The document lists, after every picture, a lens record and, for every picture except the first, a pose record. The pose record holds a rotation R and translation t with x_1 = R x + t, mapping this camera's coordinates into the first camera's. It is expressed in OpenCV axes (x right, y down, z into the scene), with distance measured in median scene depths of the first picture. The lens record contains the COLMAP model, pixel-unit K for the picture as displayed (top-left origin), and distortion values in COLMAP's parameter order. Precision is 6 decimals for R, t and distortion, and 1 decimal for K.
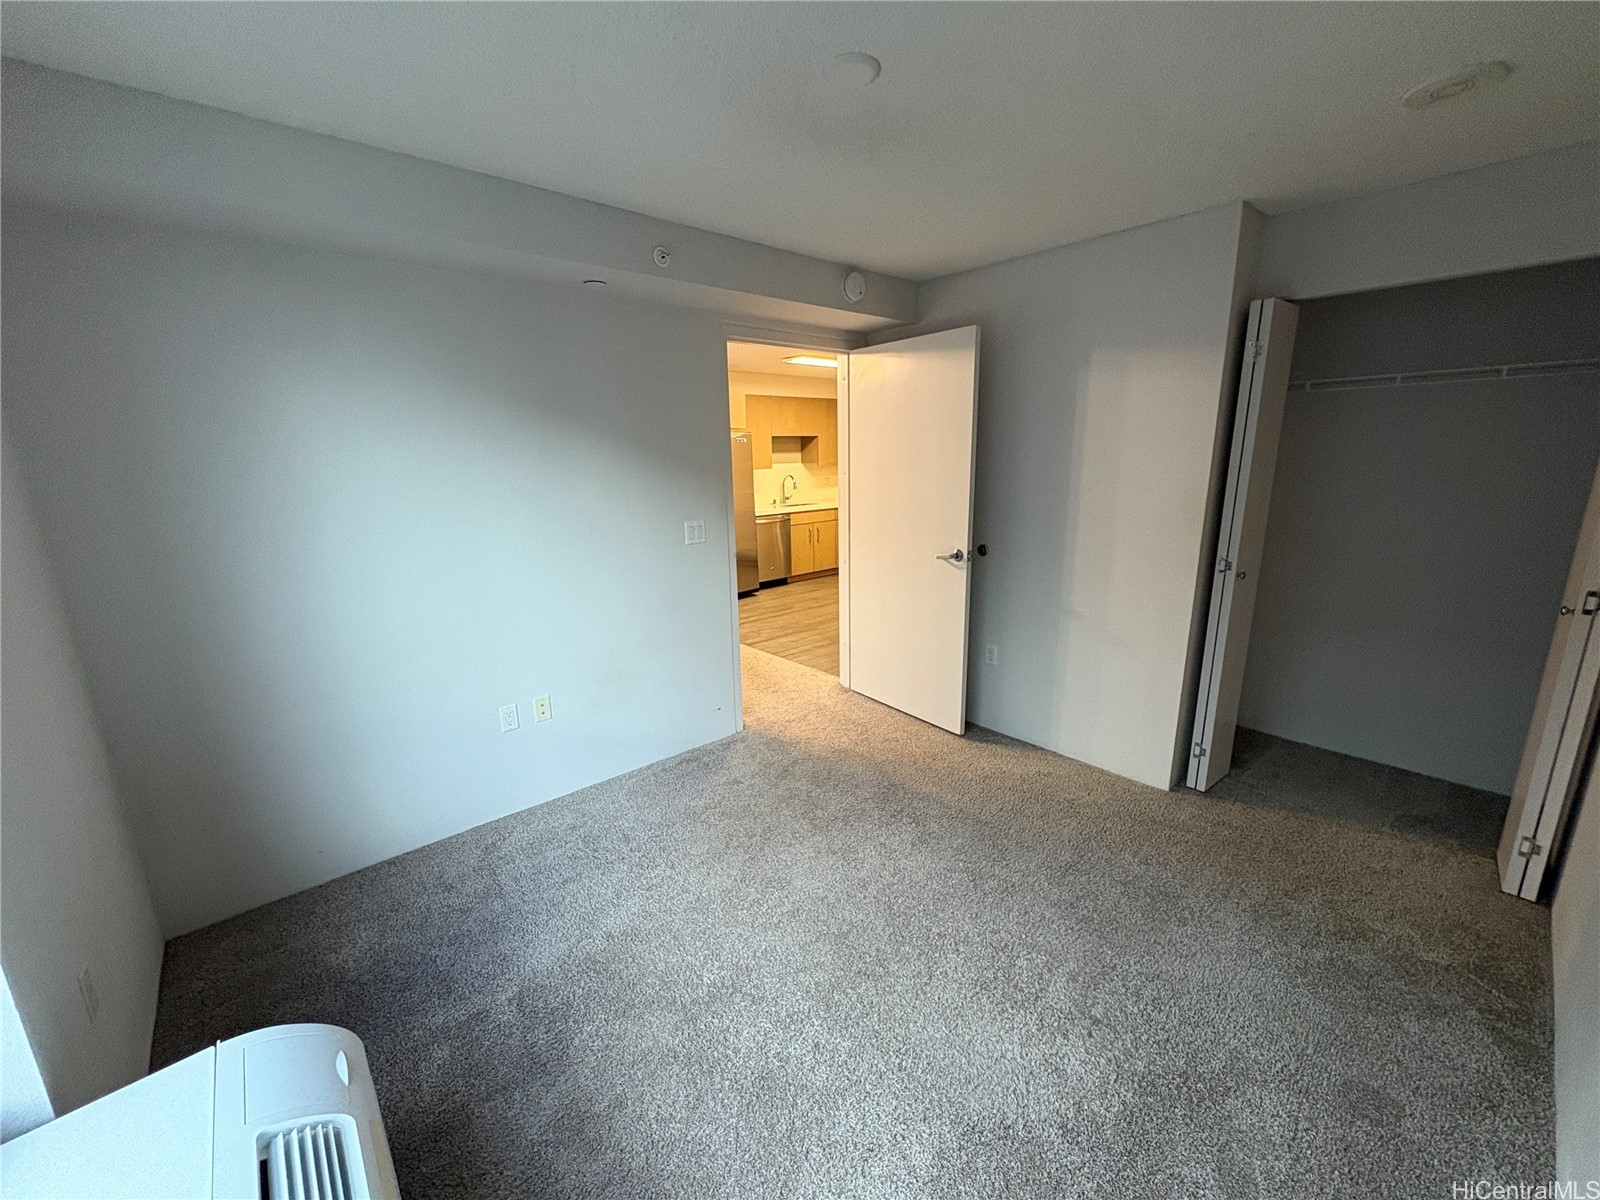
lens RADIAL K [[640.8, 0, 798.7], [0, 640.8, 603.6], [0, 0, 1]] dist [0.002227, 0.000199]
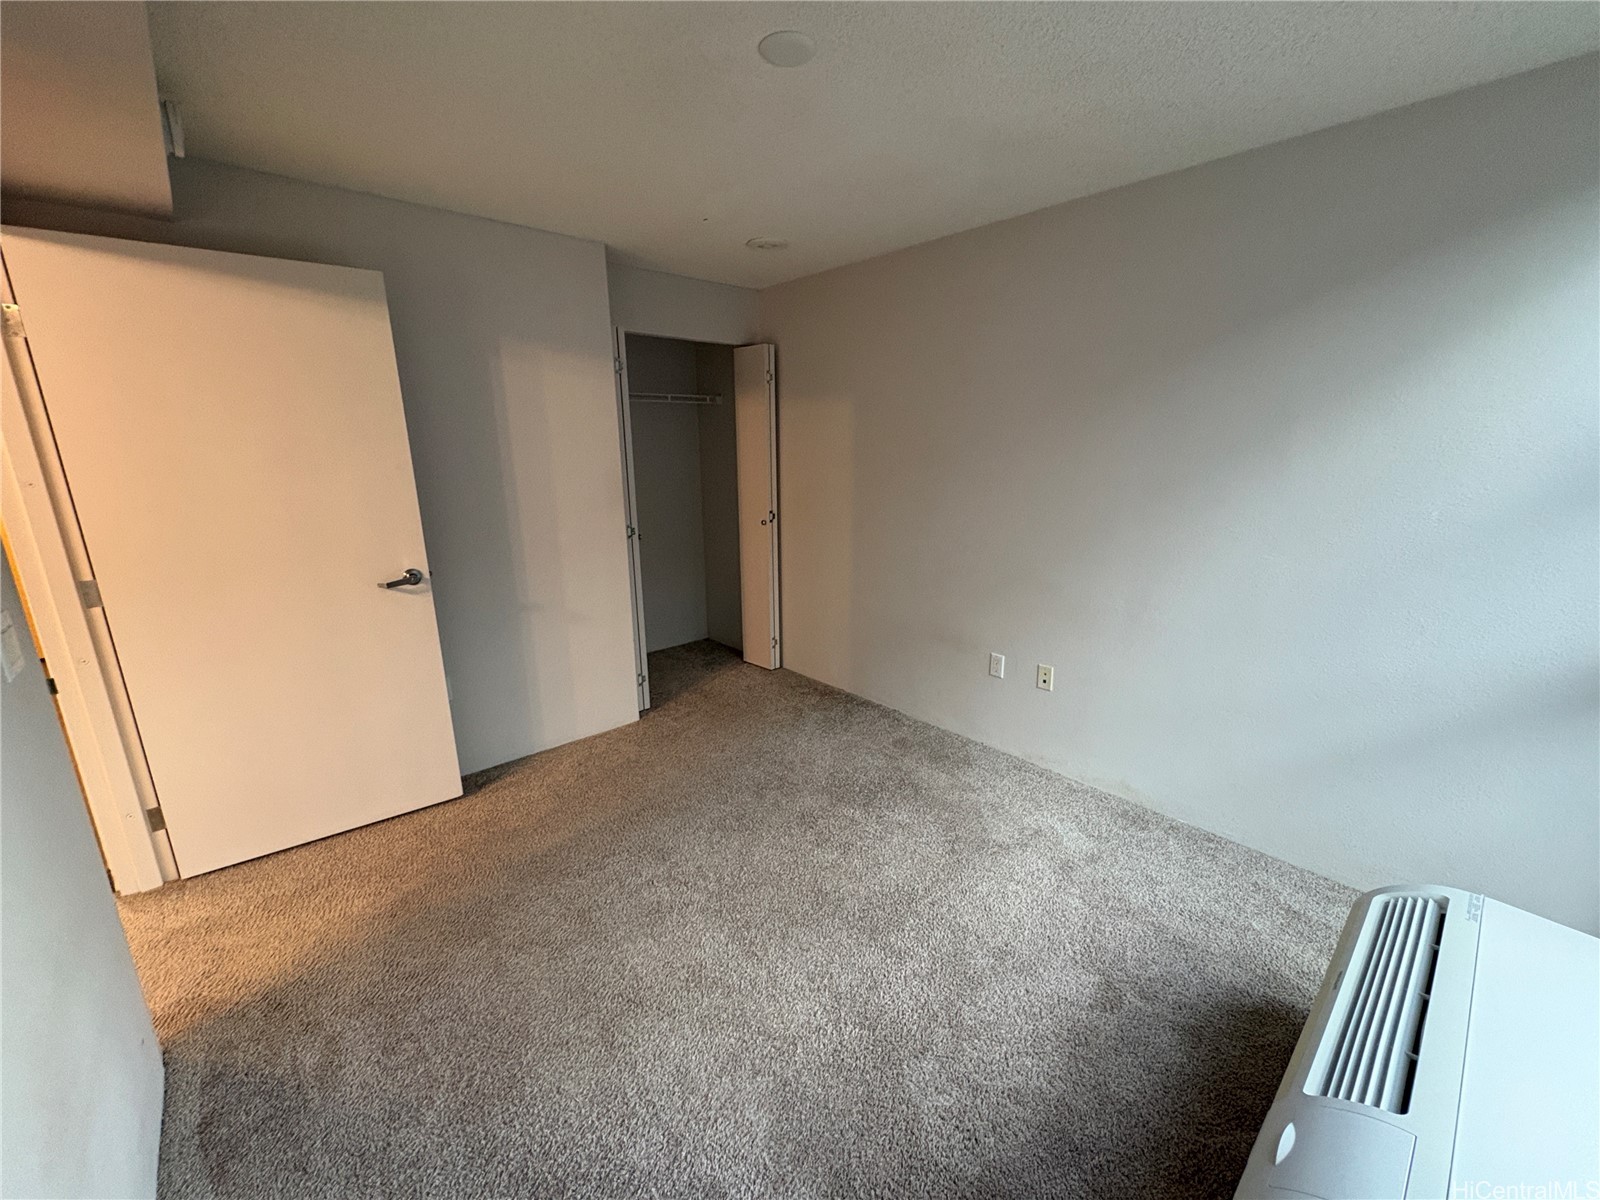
lens RADIAL K [[640.8, 0, 798.7], [0, 640.8, 603.6], [0, 0, 1]] dist [0.002227, 0.000199]
pose [[-0.007575, -0.231451, 0.972817, -0.588335], [0.237857, 0.944506, 0.226568, -0.127829], [-0.971271, 0.233107, 0.047898, 0.610852]]
